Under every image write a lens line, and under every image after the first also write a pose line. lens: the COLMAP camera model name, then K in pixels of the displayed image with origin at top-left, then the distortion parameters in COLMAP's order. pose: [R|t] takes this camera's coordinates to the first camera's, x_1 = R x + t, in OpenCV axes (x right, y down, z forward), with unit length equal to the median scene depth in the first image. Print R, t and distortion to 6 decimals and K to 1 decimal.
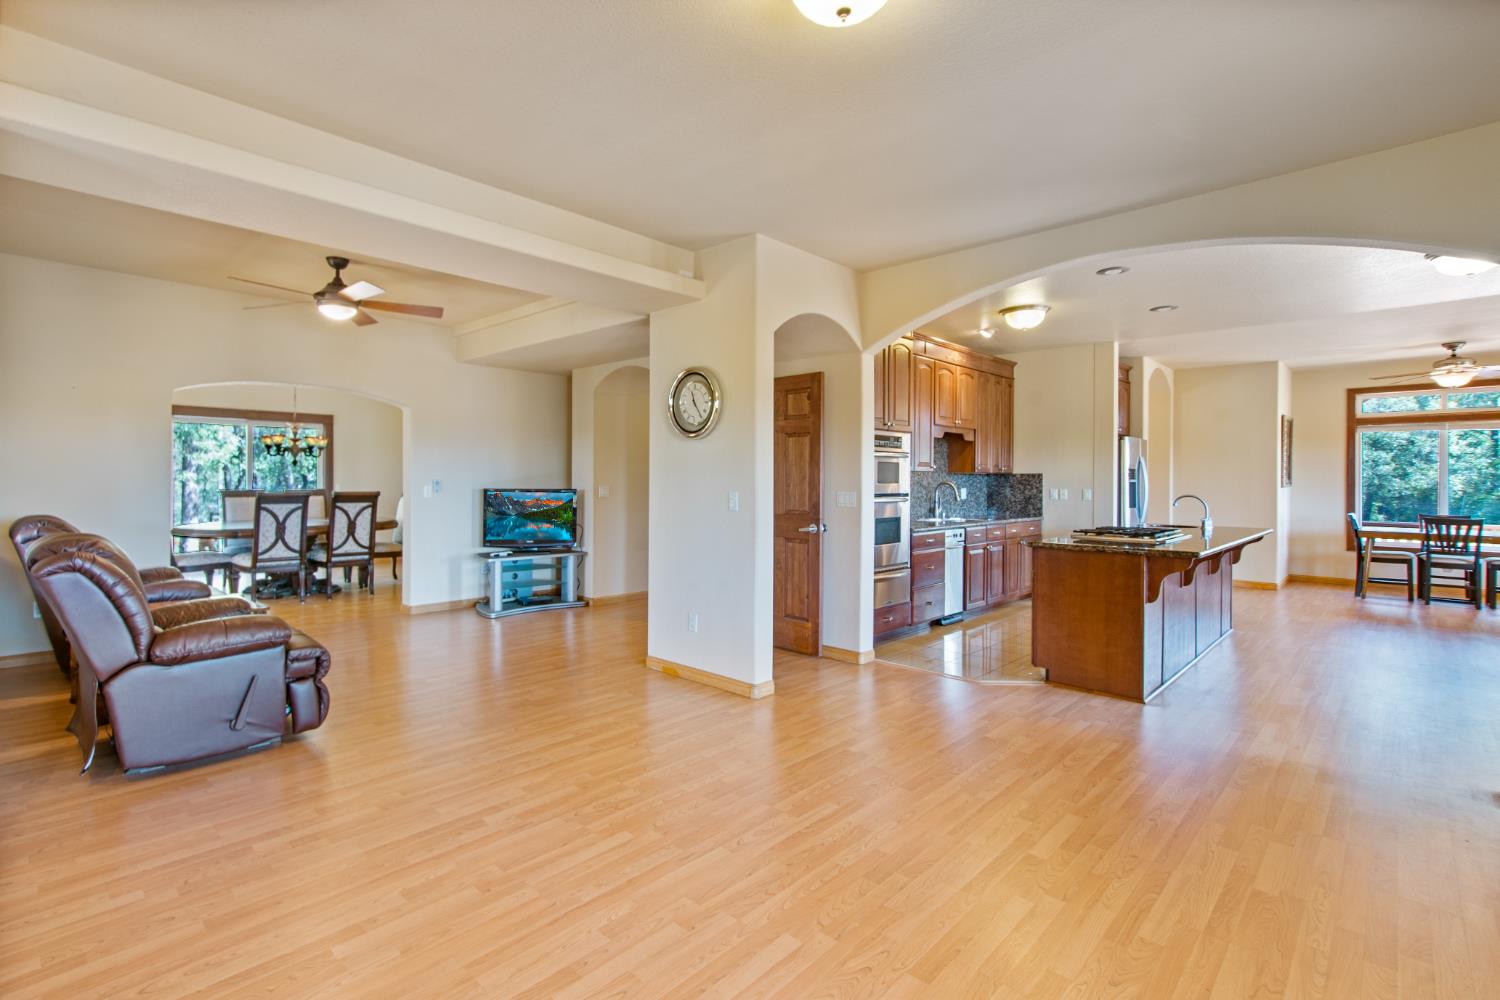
lens RADIAL K [[713.7, 0, 695.5], [0, 713.7, 480.5], [0, 0, 1]] dist [0.021636, 0.000611]
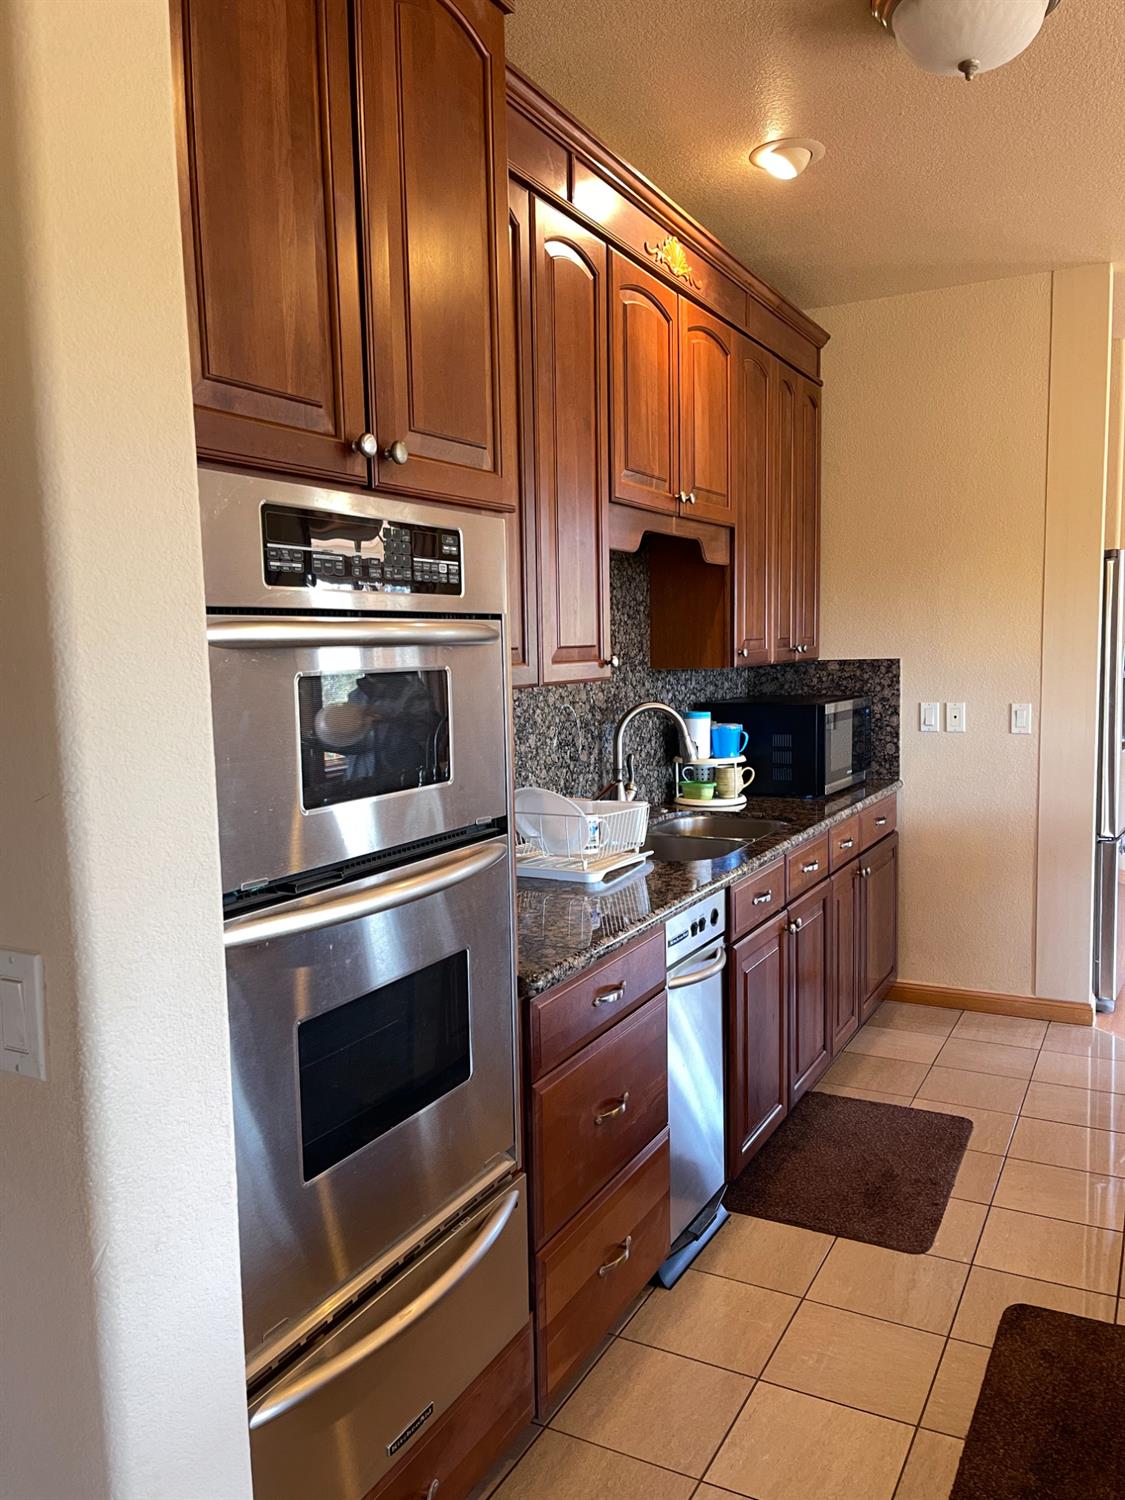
lens RADIAL K [[1140.0, 0, 562.5], [0, 1140.0, 750.0], [0, 0, 1]] dist [0.072607, -0.002452]
pose [[0.957556, -0.050232, 0.283835, 0.186376], [0.024118, 0.995208, 0.094760, -0.025720], [-0.287235, -0.083892, 0.954179, 0.576613]]
